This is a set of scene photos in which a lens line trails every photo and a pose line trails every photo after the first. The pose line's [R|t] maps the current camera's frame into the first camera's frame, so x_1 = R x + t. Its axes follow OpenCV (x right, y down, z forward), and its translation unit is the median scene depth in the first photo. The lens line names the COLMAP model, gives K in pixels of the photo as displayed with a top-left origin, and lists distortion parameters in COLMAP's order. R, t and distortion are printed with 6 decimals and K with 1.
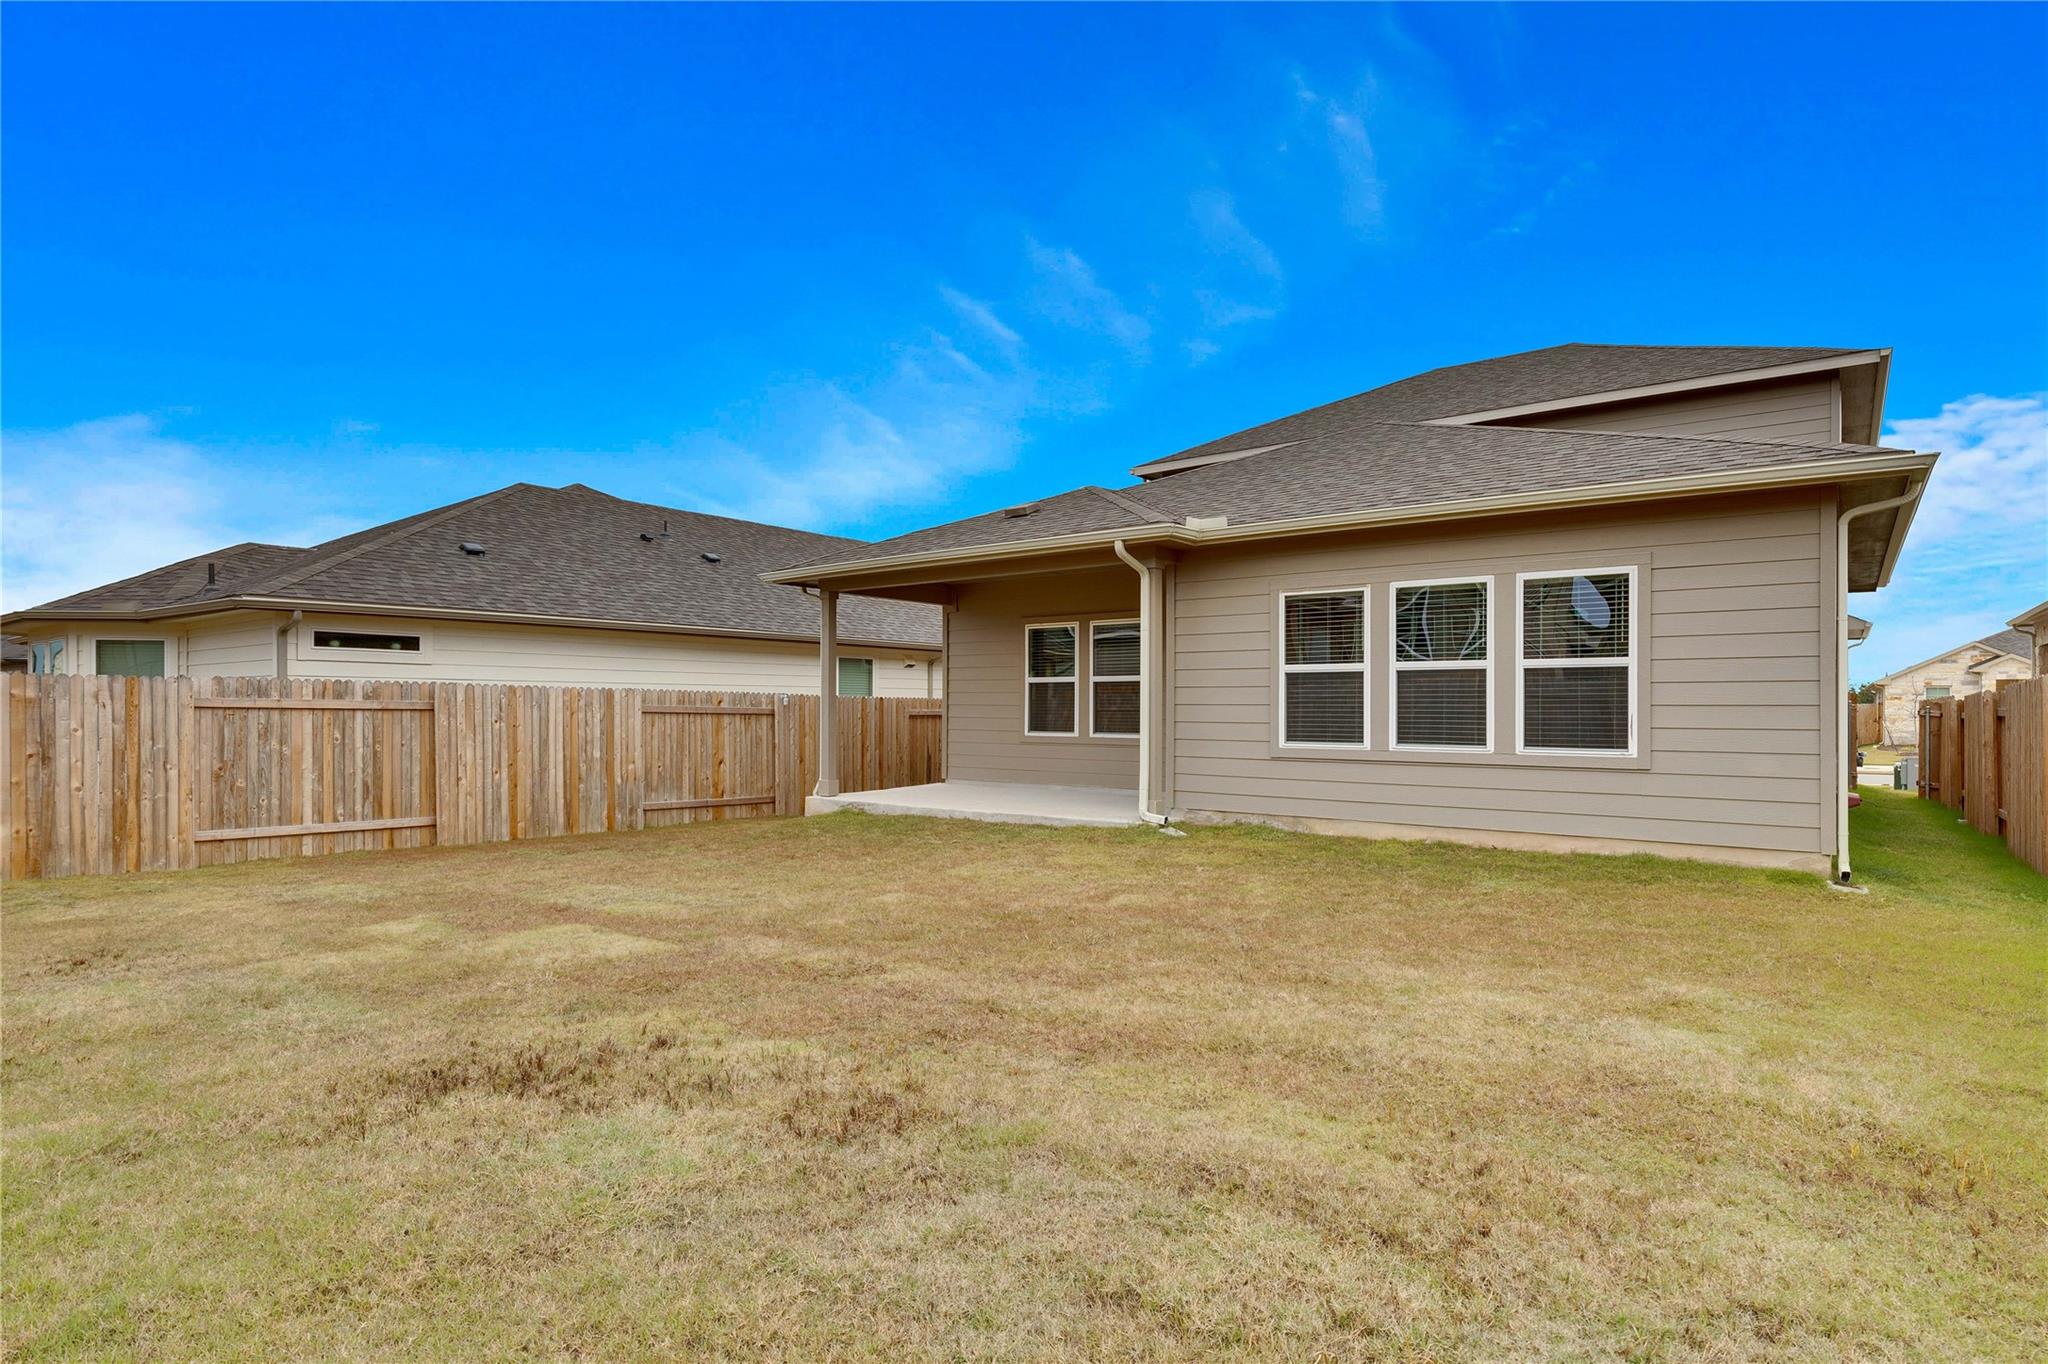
lens RADIAL K [[1003.3, 0, 1040.0], [0, 1003.3, 683.2], [0, 0, 1]] dist [0.000976, 0.001099]
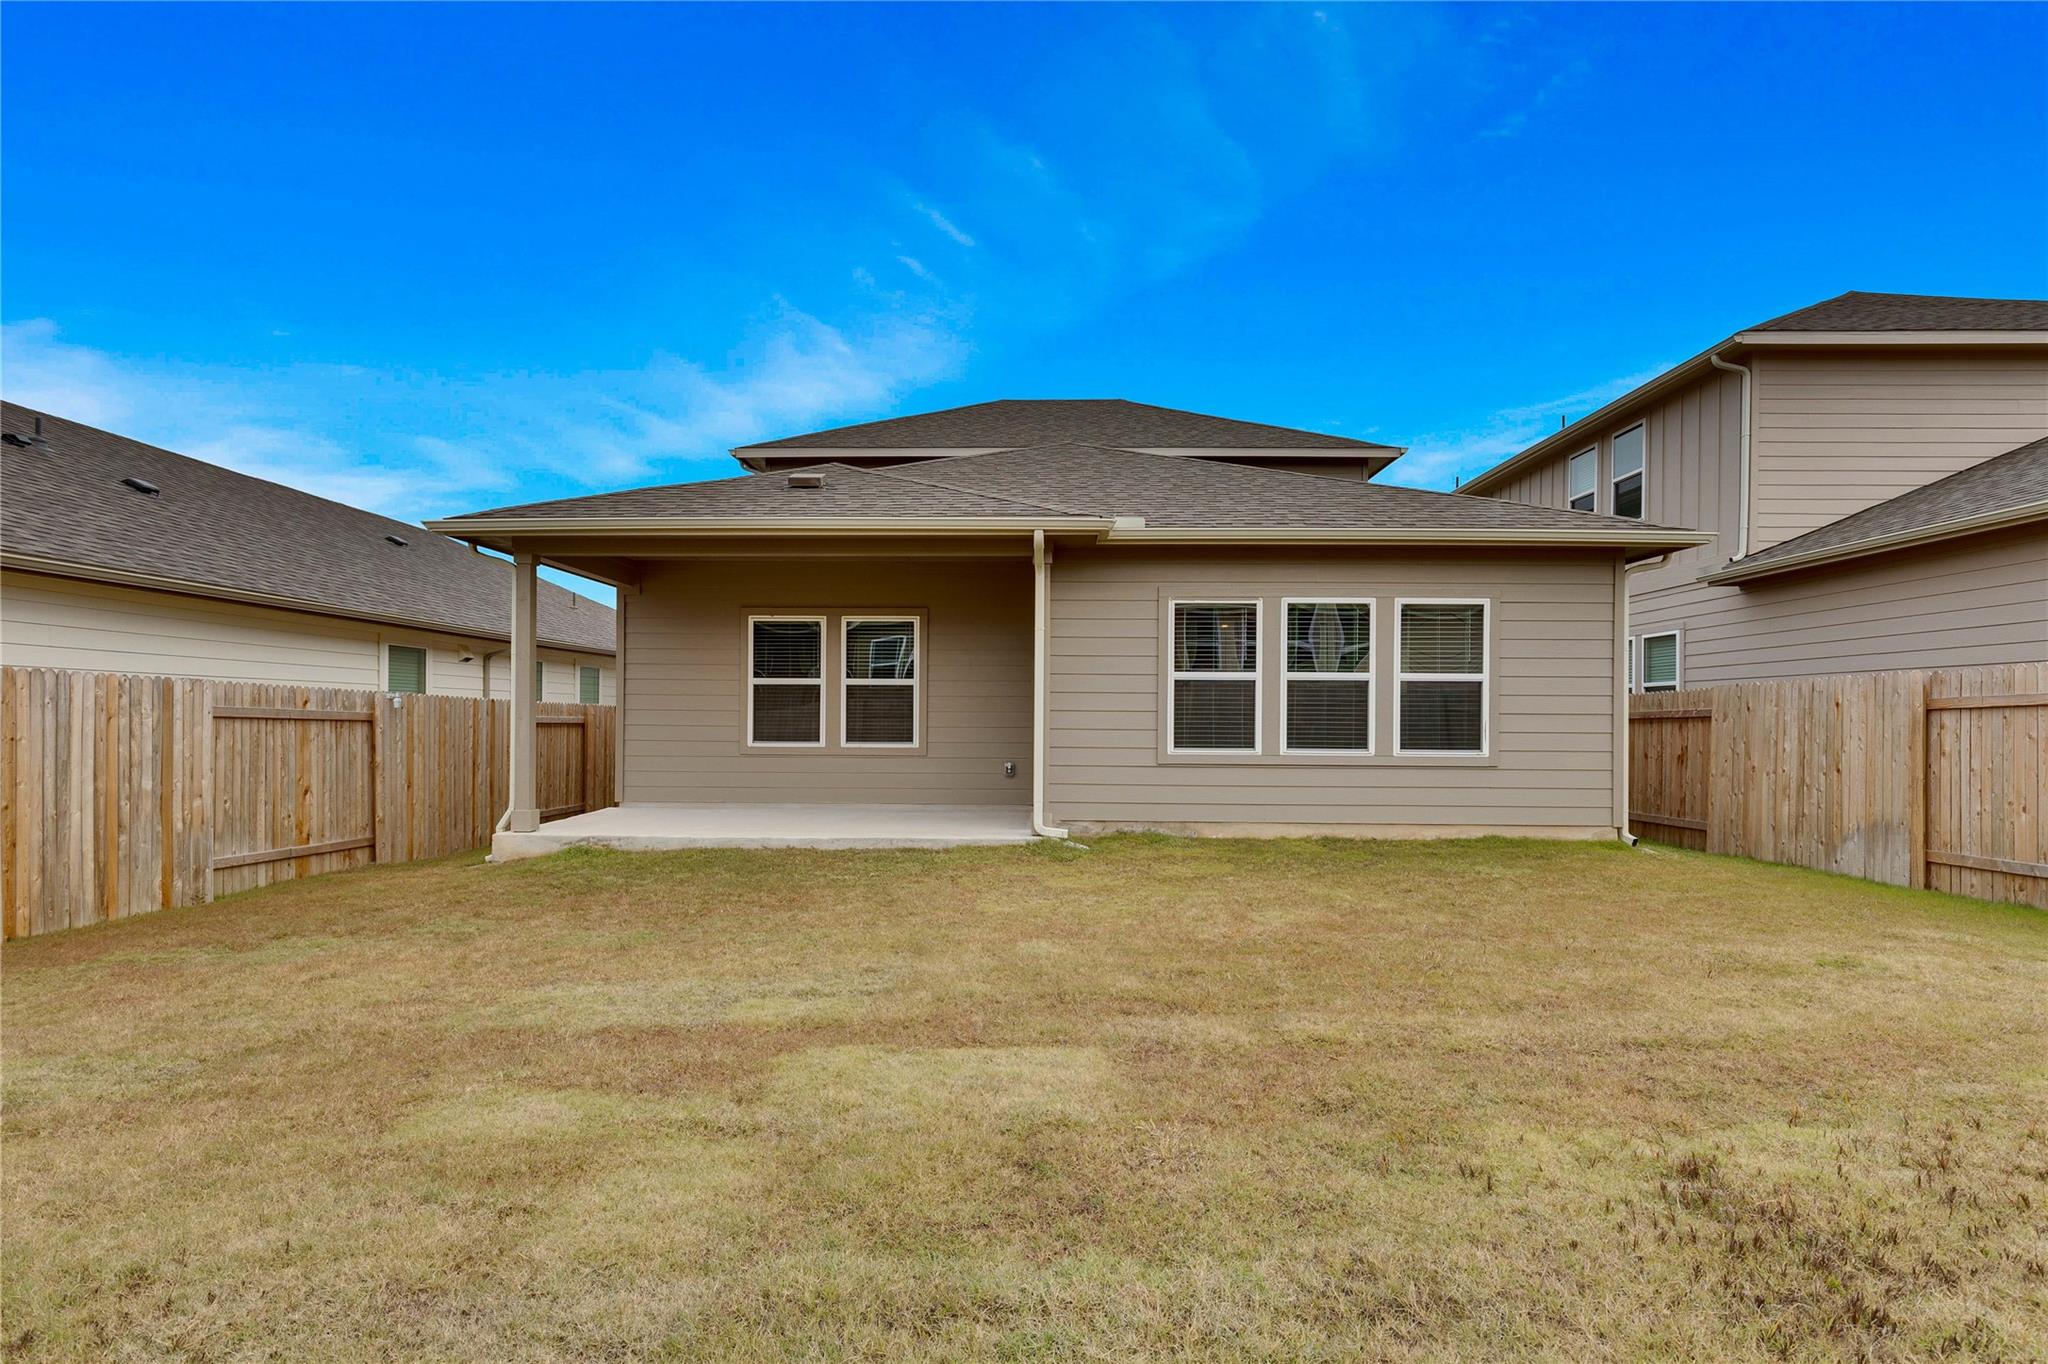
lens RADIAL K [[1003.3, 0, 964.0], [0, 1003.3, 709.0], [0, 0, 1]] dist [0.000976, 0.001099]
pose [[0.826817, 0.009402, 0.562392, -0.451382], [-0.017984, 0.999791, 0.009725, 0.011753], [-0.562183, -0.018155, 0.826813, 0.261401]]
